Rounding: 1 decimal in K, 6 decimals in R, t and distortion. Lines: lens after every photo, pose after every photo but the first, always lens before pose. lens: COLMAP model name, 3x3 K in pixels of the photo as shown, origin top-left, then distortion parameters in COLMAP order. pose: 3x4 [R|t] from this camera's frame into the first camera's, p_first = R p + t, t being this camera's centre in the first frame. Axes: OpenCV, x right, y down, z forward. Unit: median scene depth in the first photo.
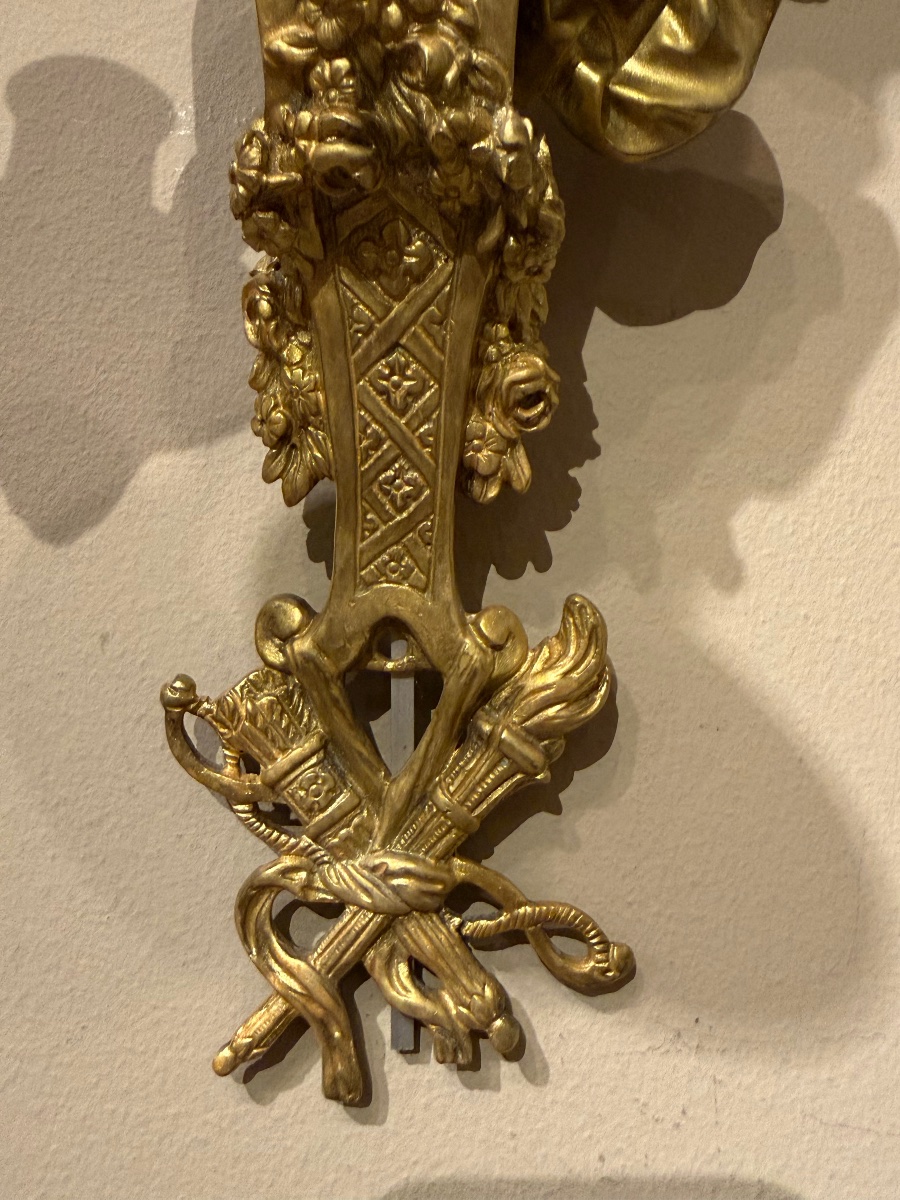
lens RADIAL K [[912.2, 0, 451.2], [0, 912.2, 558.8], [0, 0, 1]] dist [0.003246, 0.004816]
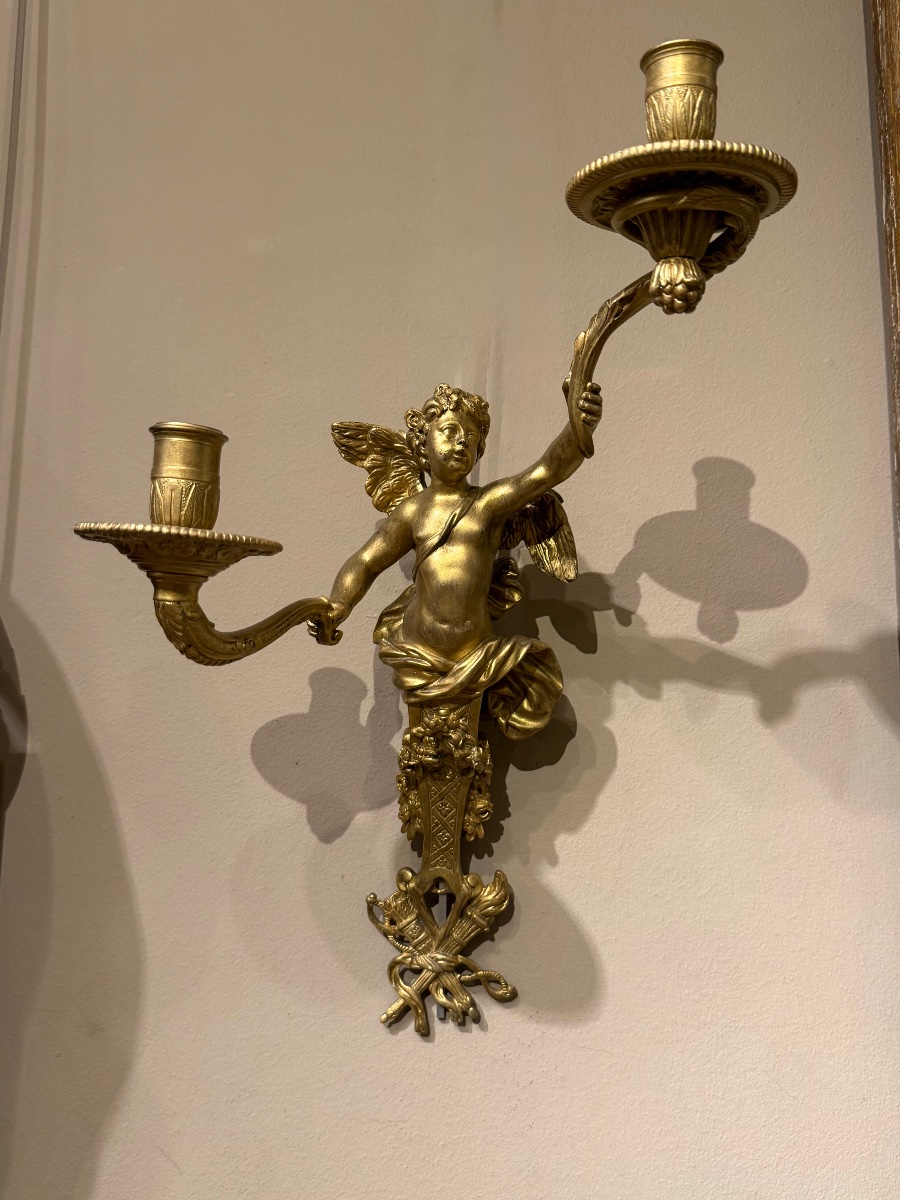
lens RADIAL K [[1008.0, 0, 450.0], [0, 1008.0, 600.0], [0, 0, 1]] dist [0.145536, -0.347181]
pose [[0.999444, 0.018886, -0.027487, 0.047749], [-0.019731, 0.999331, -0.030796, -0.774210], [0.026887, 0.031321, 0.999148, -2.515413]]
